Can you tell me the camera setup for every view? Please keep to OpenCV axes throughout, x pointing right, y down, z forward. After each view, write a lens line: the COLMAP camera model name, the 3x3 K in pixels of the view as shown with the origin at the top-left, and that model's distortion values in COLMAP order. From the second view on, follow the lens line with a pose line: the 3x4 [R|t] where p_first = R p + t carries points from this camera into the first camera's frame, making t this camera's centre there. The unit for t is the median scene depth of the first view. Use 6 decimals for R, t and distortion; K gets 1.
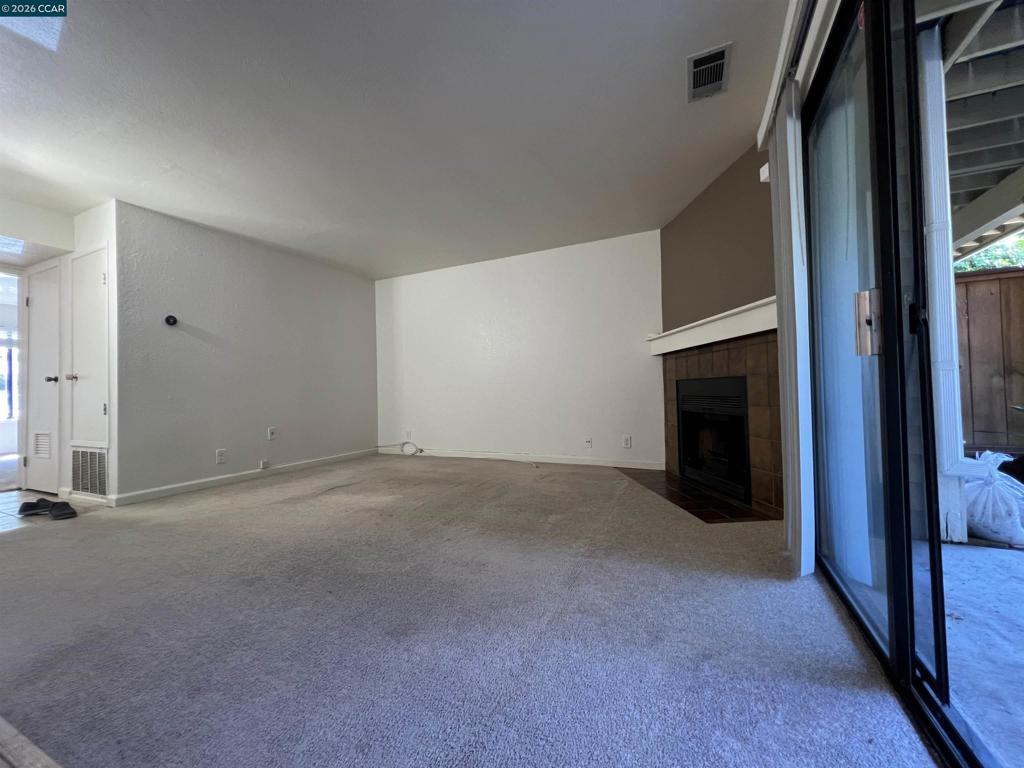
lens RADIAL K [[410.1, 0, 508.5], [0, 410.1, 382.5], [0, 0, 1]] dist [0.000762, 0.000267]
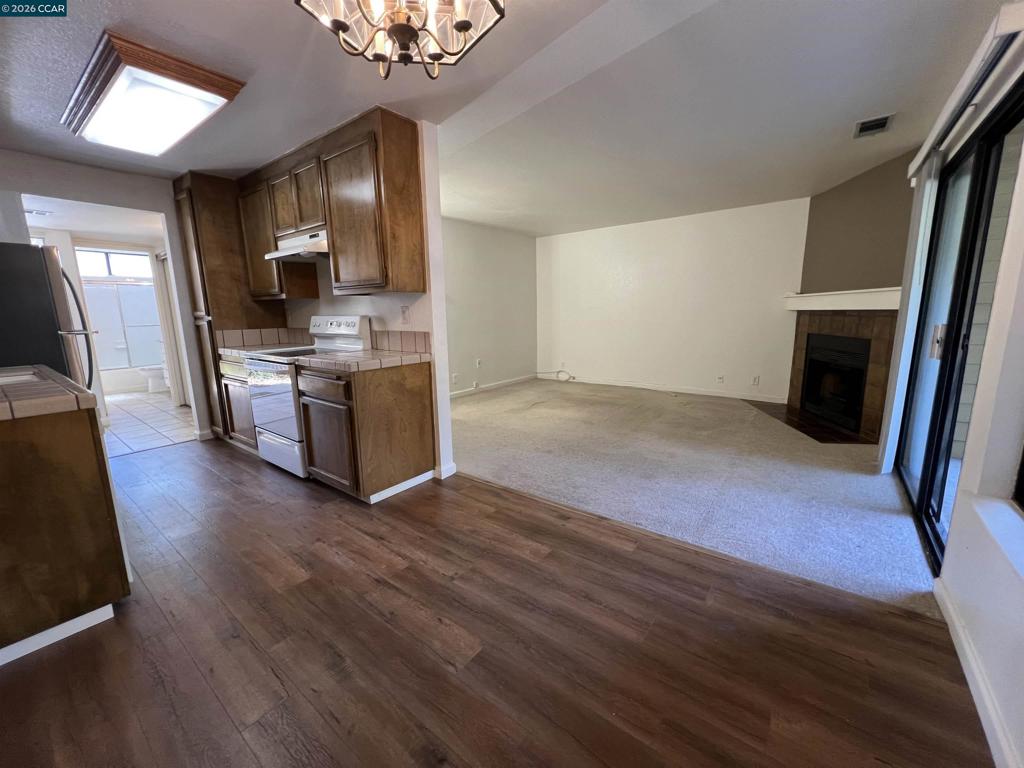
lens RADIAL K [[410.1, 0, 508.5], [0, 410.1, 382.5], [0, 0, 1]] dist [0.000762, 0.000267]
pose [[0.977073, 0.043348, -0.208446, -0.273516], [-0.001660, 0.980575, 0.196138, -0.135861], [0.212899, -0.191296, 0.958165, -0.529530]]
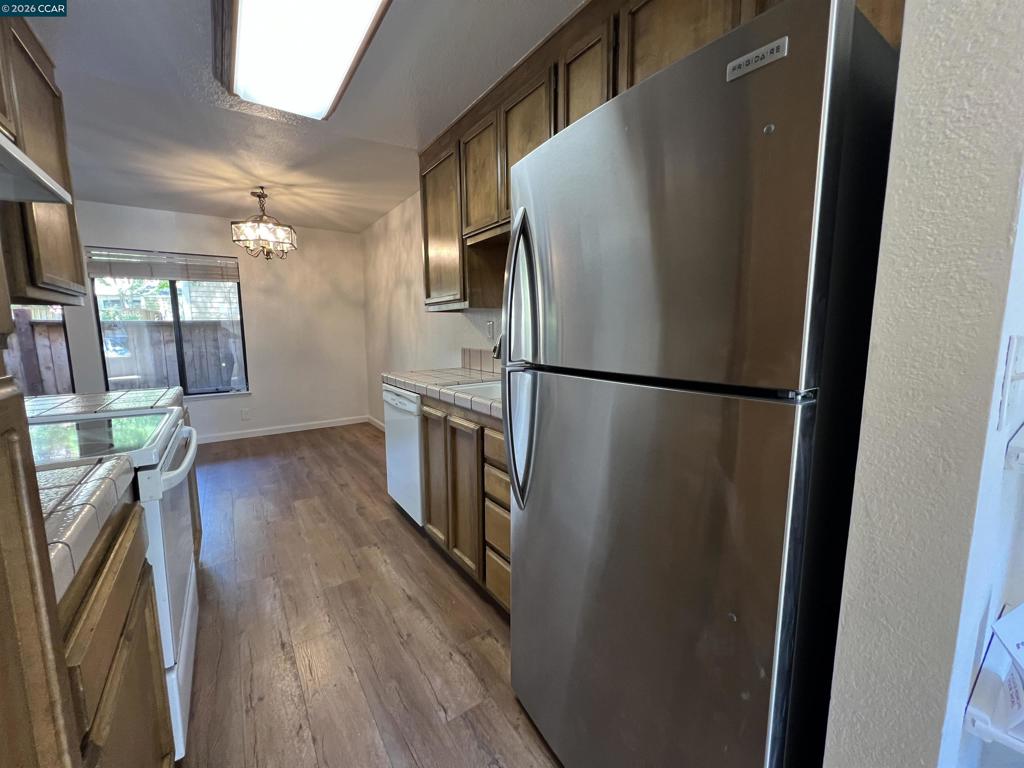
lens RADIAL K [[410.1, 0, 508.5], [0, 410.1, 382.5], [0, 0, 1]] dist [0.000762, 0.000267]
pose [[-0.866467, -0.035032, 0.498003, -1.699787], [0.018663, 0.994565, 0.102433, -0.084048], [-0.498885, 0.098049, -0.861104, 0.586315]]
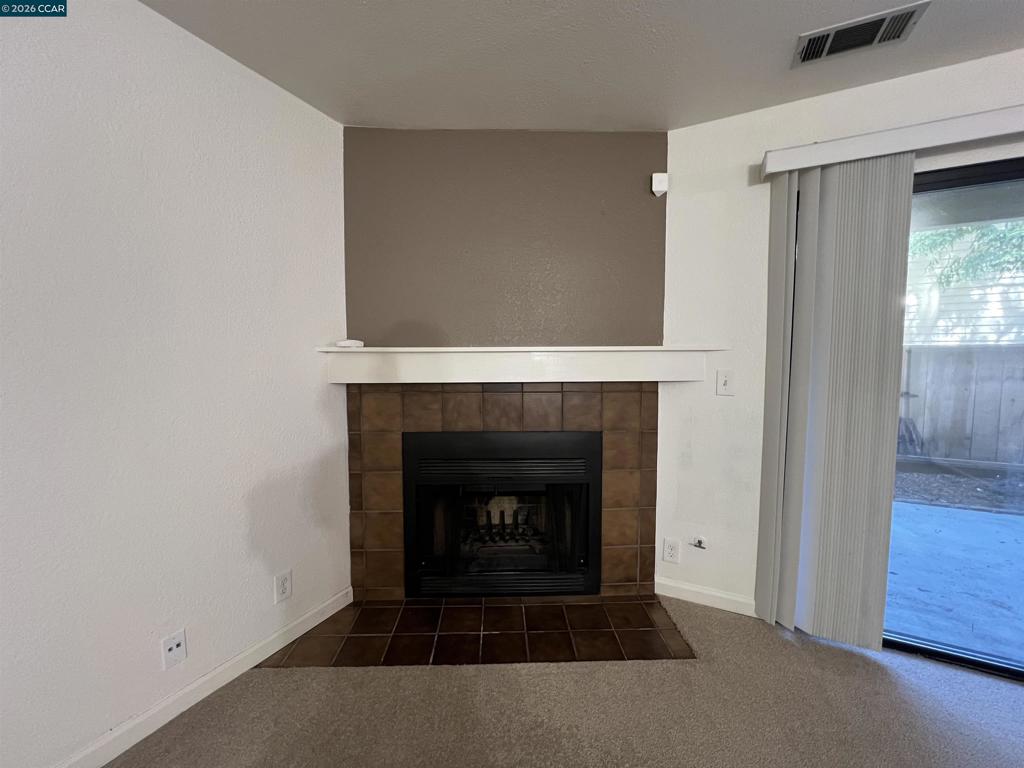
lens RADIAL K [[410.1, 0, 508.5], [0, 410.1, 382.5], [0, 0, 1]] dist [0.000762, 0.000267]
pose [[0.030907, -0.039192, 0.998754, -0.182710], [-0.015434, 0.999093, 0.039683, -0.132220], [-0.999403, -0.016641, 0.030274, 1.134487]]
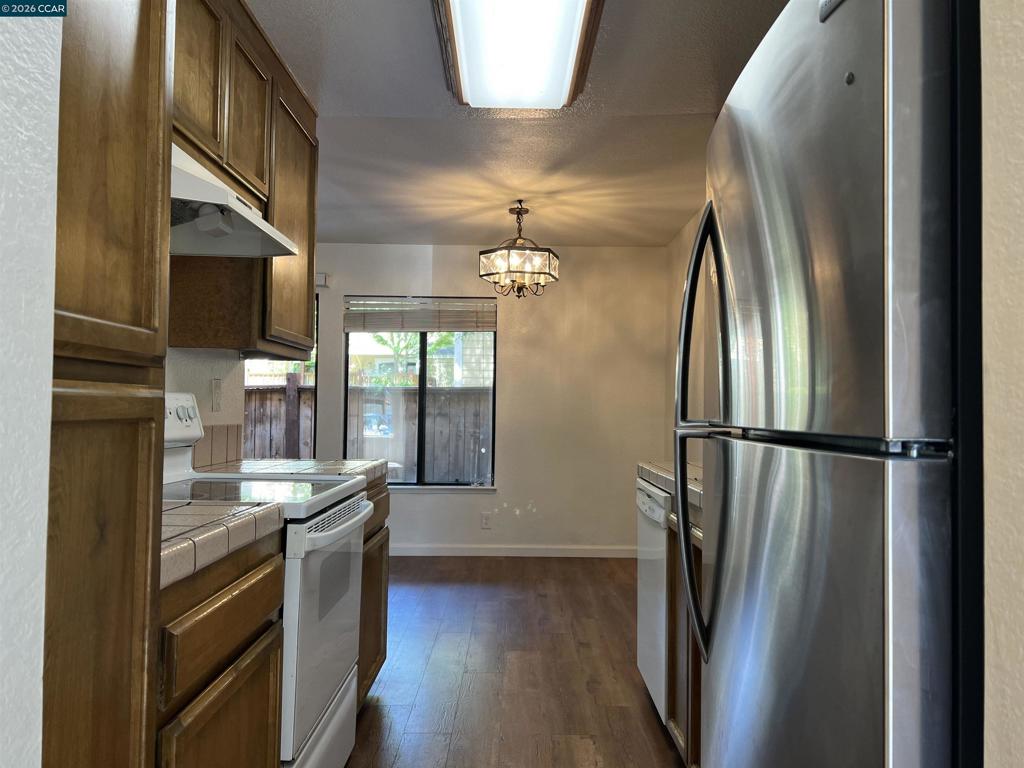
lens RADIAL K [[769.3, 0, 514.2], [0, 769.3, 385.5], [0, 0, 1]] dist [0.077742, -0.088240]
pose [[-0.432418, 0.045138, 0.900543, -1.912160], [-0.016385, 0.998188, -0.057900, -0.055695], [-0.901524, -0.039793, -0.430895, 0.558837]]
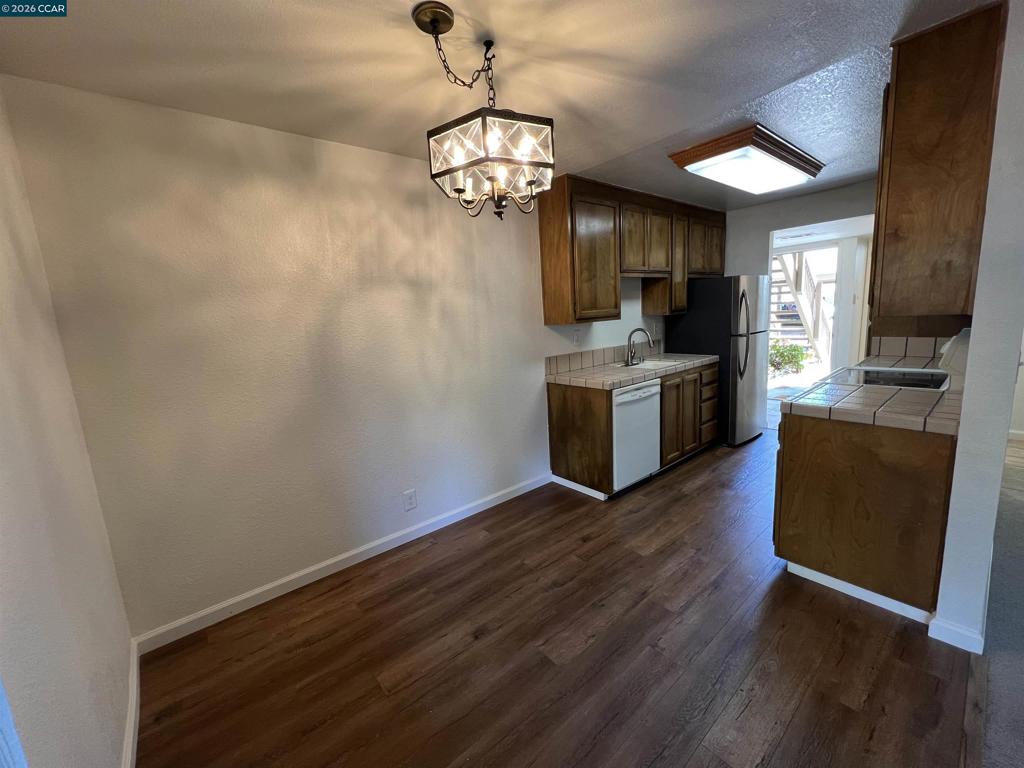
lens RADIAL K [[410.1, 0, 508.5], [0, 410.1, 382.5], [0, 0, 1]] dist [0.000762, 0.000267]
pose [[-0.418481, 0.201613, -0.885565, 0.077973], [0.087447, 0.979464, 0.181667, -0.218573], [0.904006, -0.001416, -0.427518, 0.096881]]
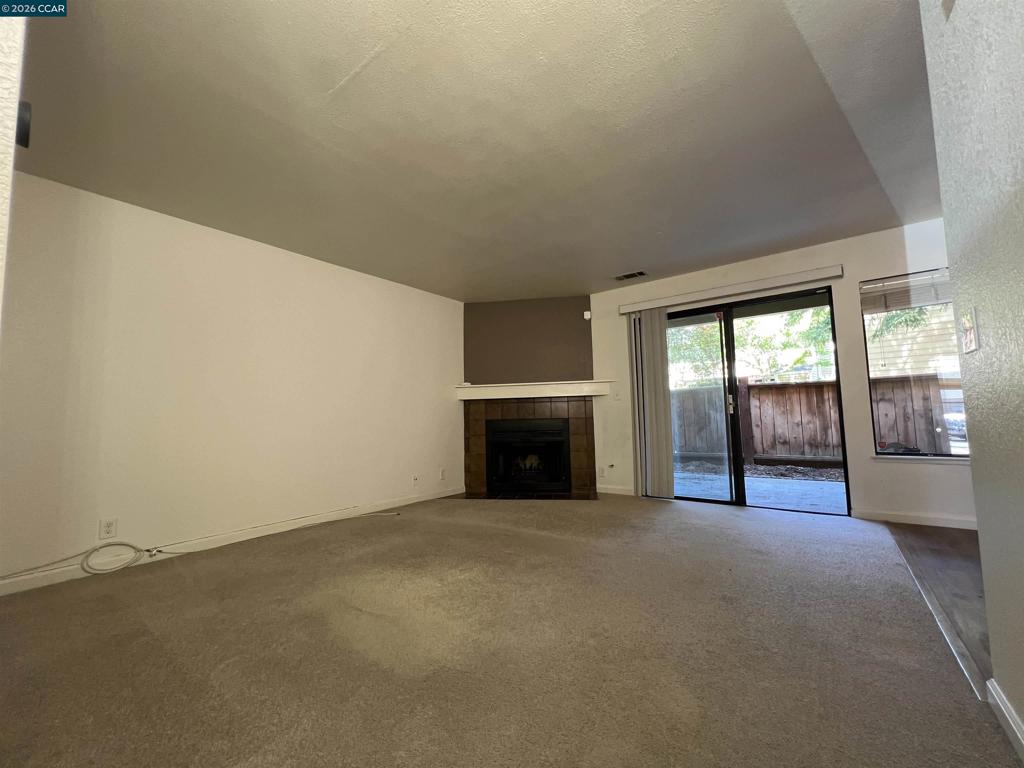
lens RADIAL K [[410.1, 0, 508.5], [0, 410.1, 382.5], [0, 0, 1]] dist [0.000762, 0.000267]
pose [[0.213521, 0.101428, 0.971659, -1.209510], [0.000235, 0.994590, -0.103873, 0.016546], [-0.976938, 0.022407, 0.212342, 0.859319]]
